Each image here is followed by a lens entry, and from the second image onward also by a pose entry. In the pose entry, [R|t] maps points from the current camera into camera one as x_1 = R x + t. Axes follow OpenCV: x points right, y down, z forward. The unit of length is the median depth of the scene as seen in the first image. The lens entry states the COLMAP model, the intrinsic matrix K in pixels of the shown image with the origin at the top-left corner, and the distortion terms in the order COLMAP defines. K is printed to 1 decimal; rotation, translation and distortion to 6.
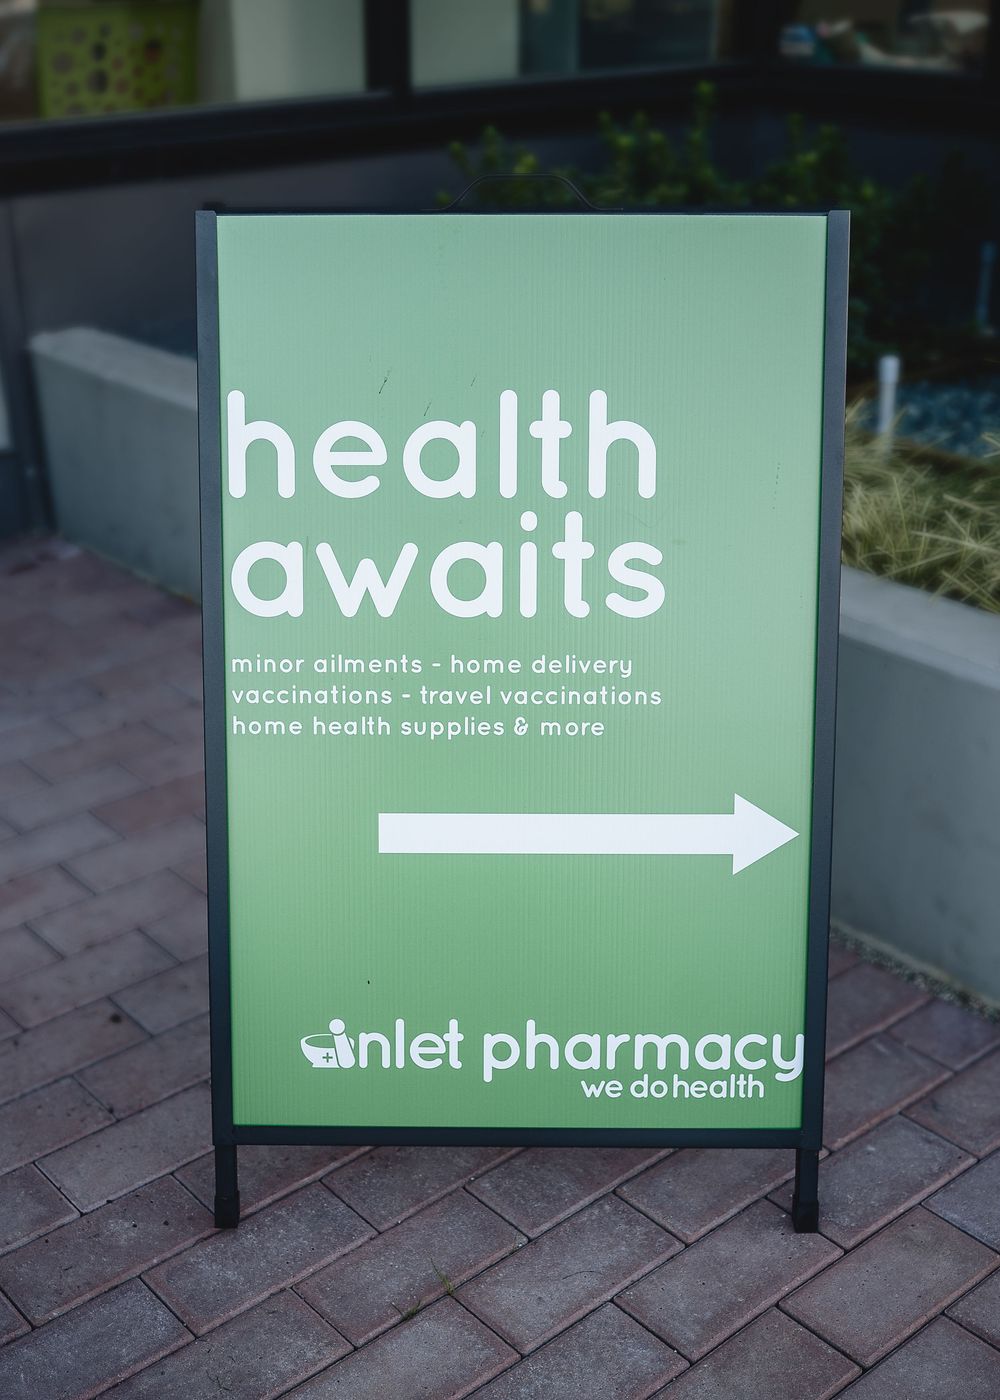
lens RADIAL K [[1732.4, 0, 473.1], [0, 1732.4, 702.8], [0, 0, 1]] dist [-0.048602, -0.028498]
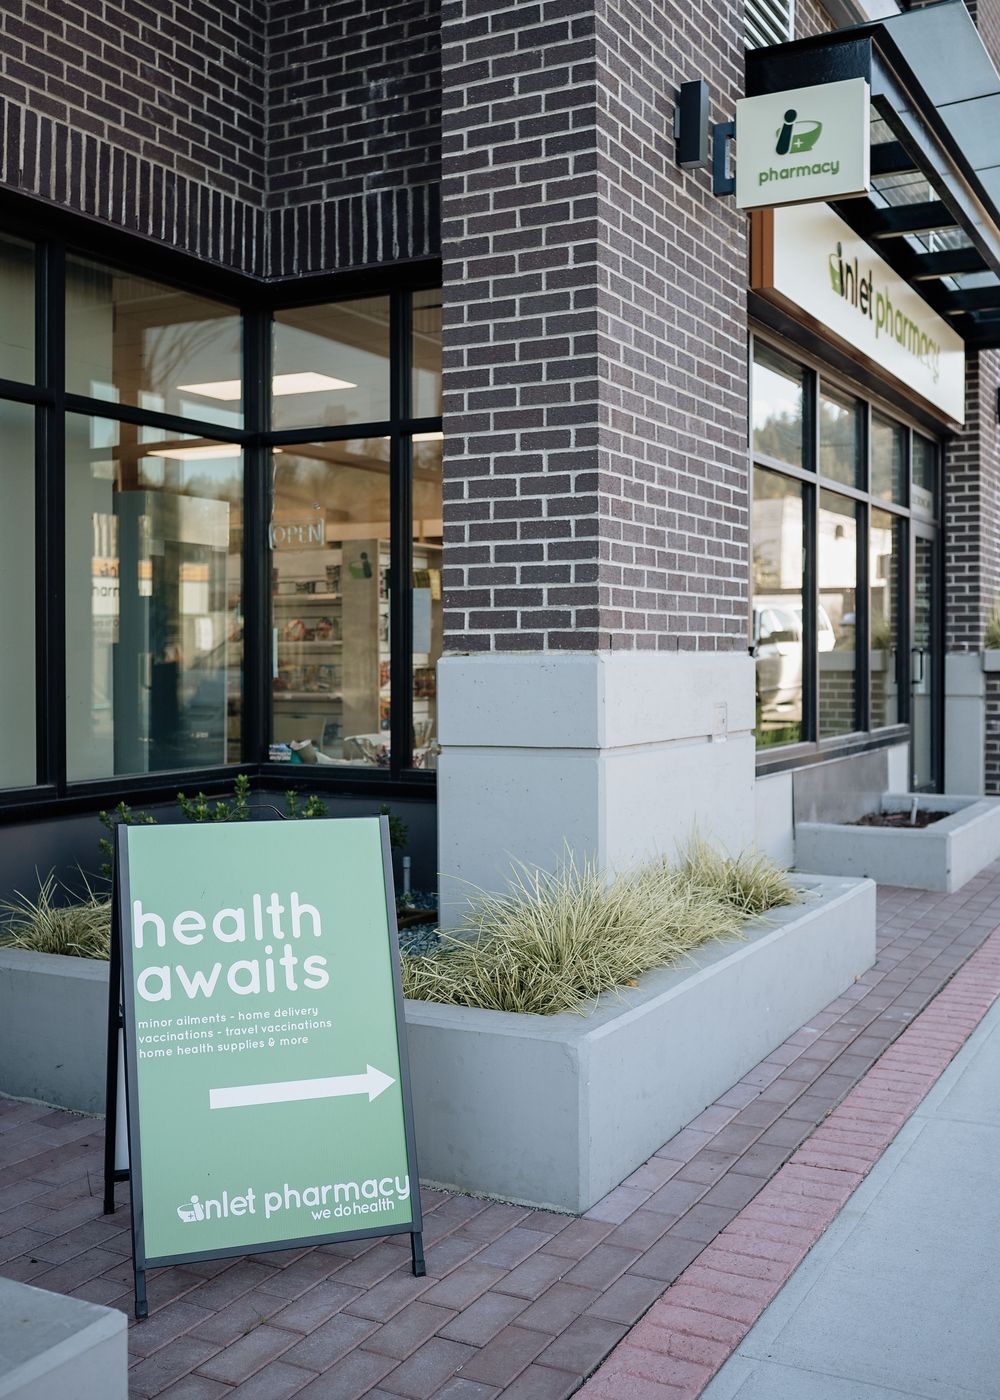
lens RADIAL K [[1442.0, 0, 500.7], [0, 1442.0, 637.4], [0, 0, 1]] dist [0.057318, -0.002042]
pose [[0.926655, 0.016305, 0.375560, -0.409085], [0.147931, 0.902632, -0.404192, 0.341929], [-0.345583, 0.430104, 0.834016, -0.886275]]
